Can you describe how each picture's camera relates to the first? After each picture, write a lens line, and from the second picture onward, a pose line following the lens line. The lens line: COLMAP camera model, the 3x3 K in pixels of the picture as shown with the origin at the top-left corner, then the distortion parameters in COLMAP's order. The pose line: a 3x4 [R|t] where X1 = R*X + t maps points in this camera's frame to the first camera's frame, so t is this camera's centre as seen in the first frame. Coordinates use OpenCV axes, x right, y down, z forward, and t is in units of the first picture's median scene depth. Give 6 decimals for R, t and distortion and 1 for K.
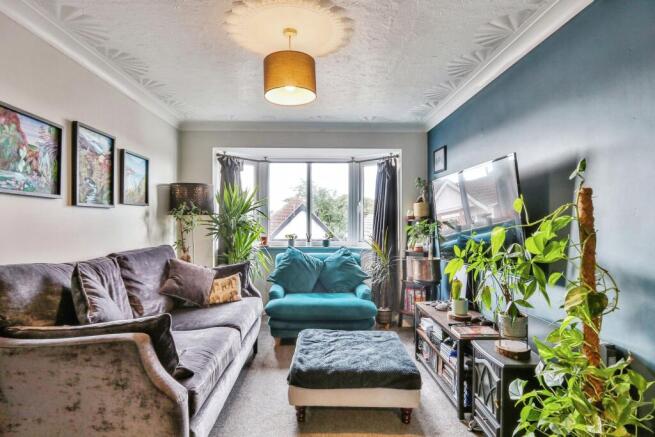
lens RADIAL K [[360.9, 0, 325.2], [0, 360.9, 225.6], [0, 0, 1]] dist [-0.000263, 0.000108]
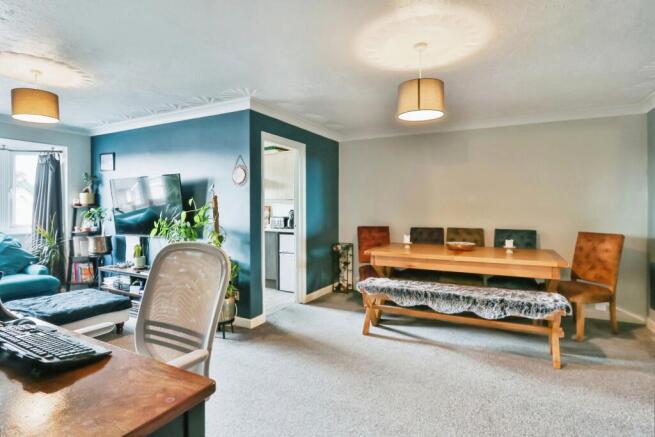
lens RADIAL K [[342.7, 0, 327.5], [0, 342.7, 206.5], [0, 0, 1]] dist [-0.000089, -0.000073]
pose [[0.506727, -0.001682, 0.862105, -0.479901], [0.009593, 0.999947, -0.003687, -0.005496], [-0.862053, 0.010139, 0.506716, -0.453346]]
